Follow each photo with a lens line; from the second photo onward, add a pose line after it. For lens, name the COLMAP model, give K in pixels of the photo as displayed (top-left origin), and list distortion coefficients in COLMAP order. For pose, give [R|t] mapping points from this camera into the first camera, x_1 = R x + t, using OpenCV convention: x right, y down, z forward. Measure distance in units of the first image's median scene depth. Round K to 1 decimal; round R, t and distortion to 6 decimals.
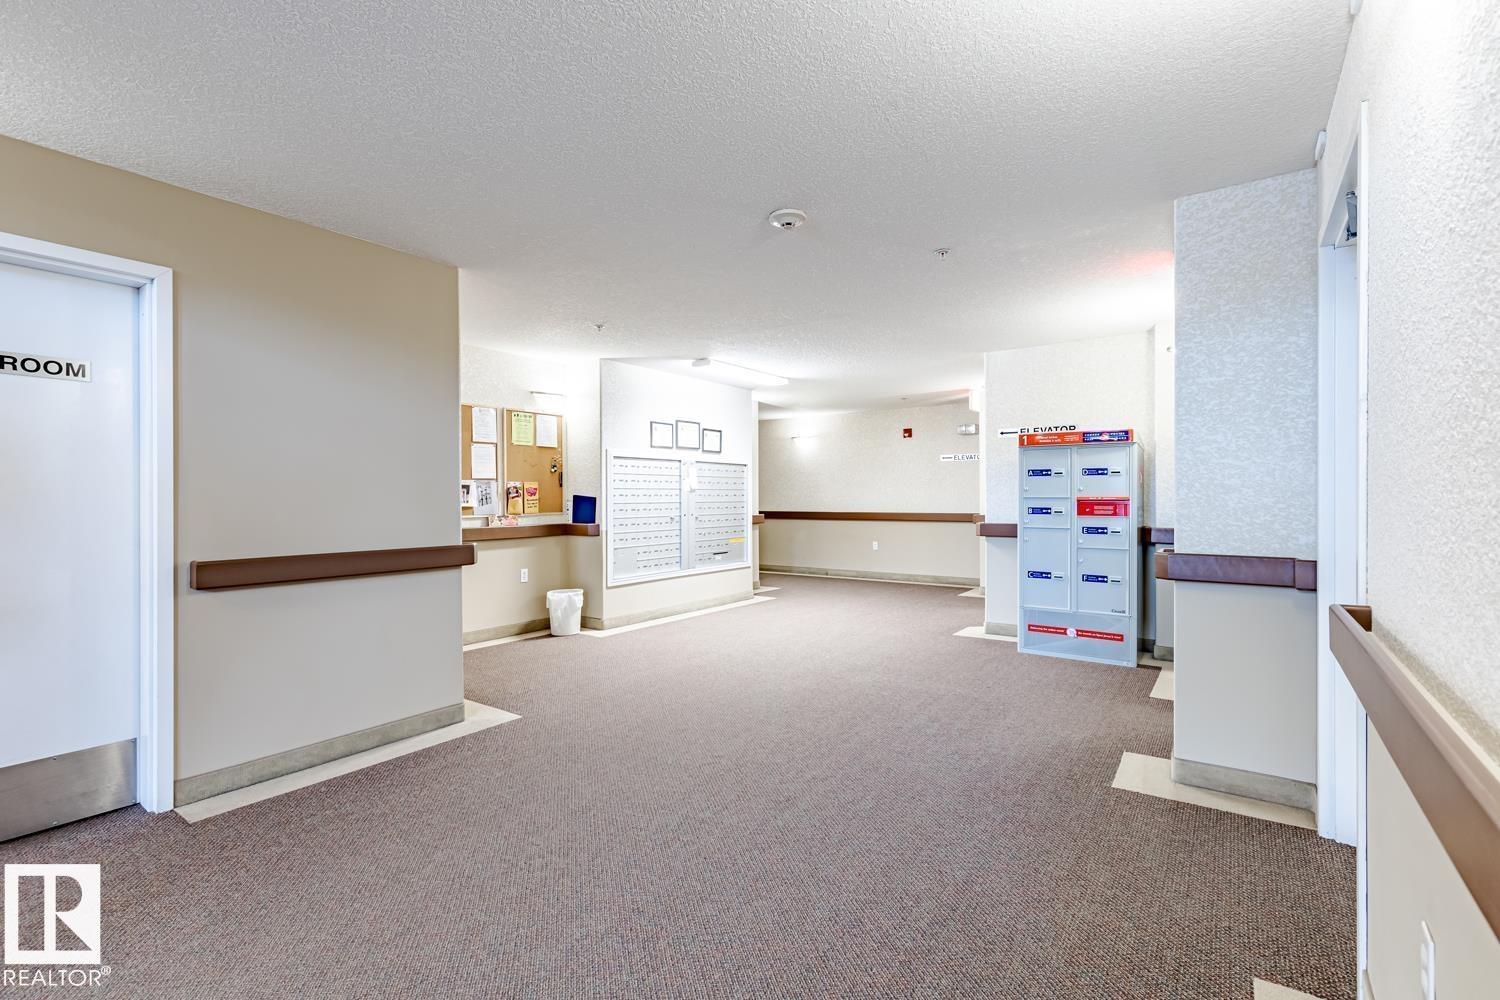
lens RADIAL K [[675.3, 0, 750.4], [0, 675.3, 499.2], [0, 0, 1]] dist [0.003109, 0.000138]
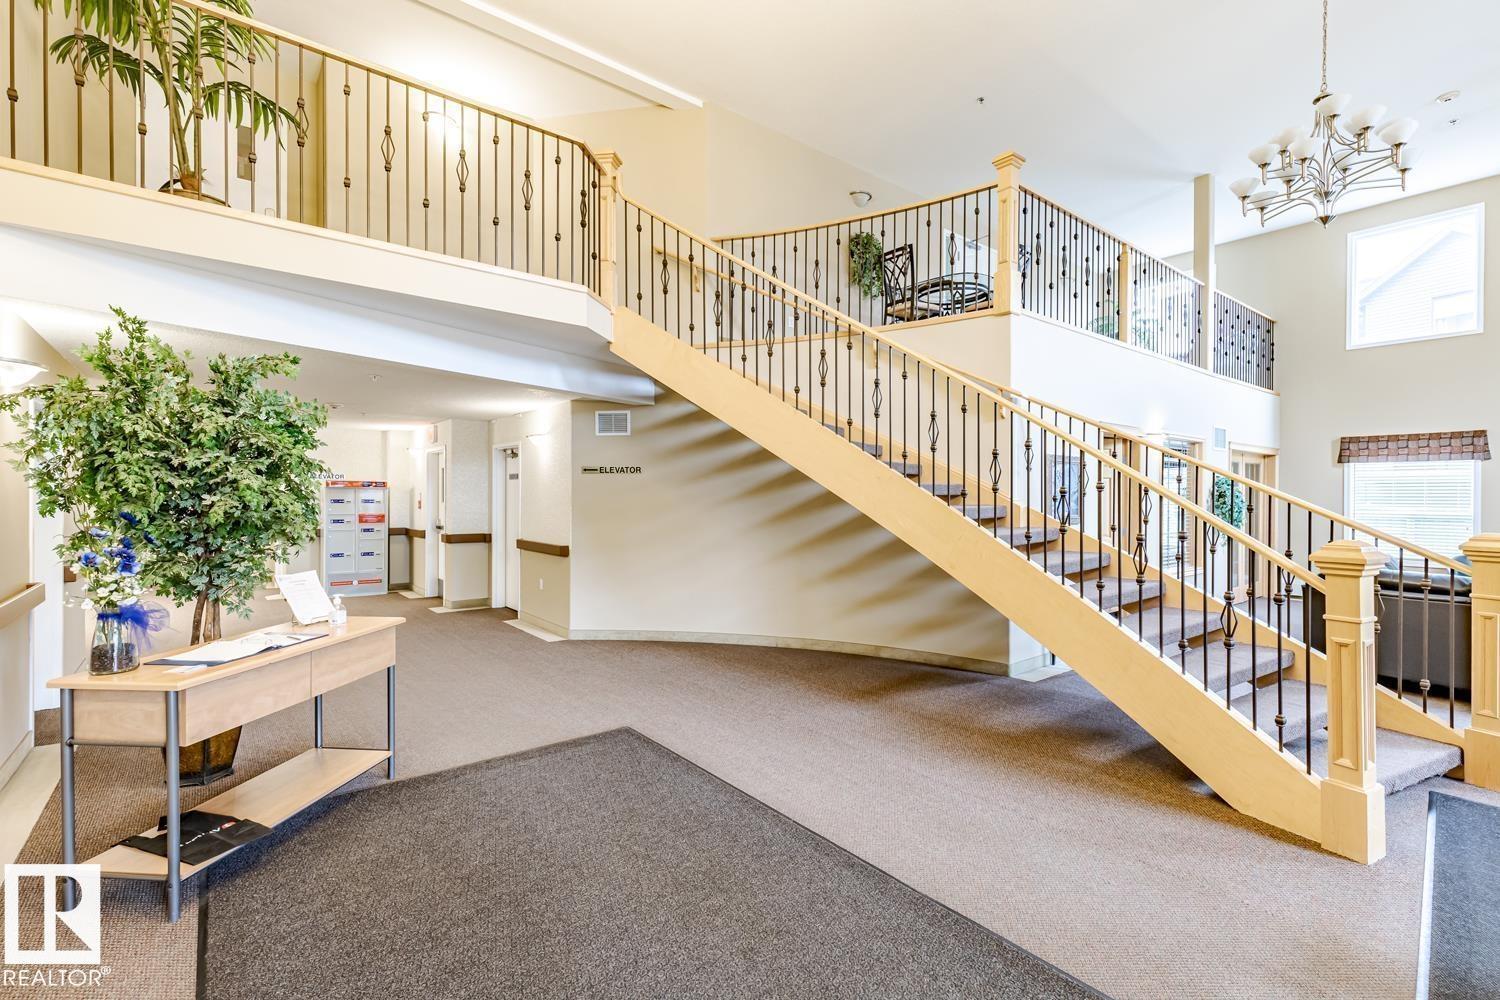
lens RADIAL K [[675.3, 0, 743.1], [0, 675.3, 497.3], [0, 0, 1]] dist [0.003109, 0.000138]
pose [[0.262134, -0.001523, 0.965030, -1.139755], [-0.008019, 0.999961, 0.003757, -0.068662], [-0.964998, -0.008723, 0.262111, -0.606922]]
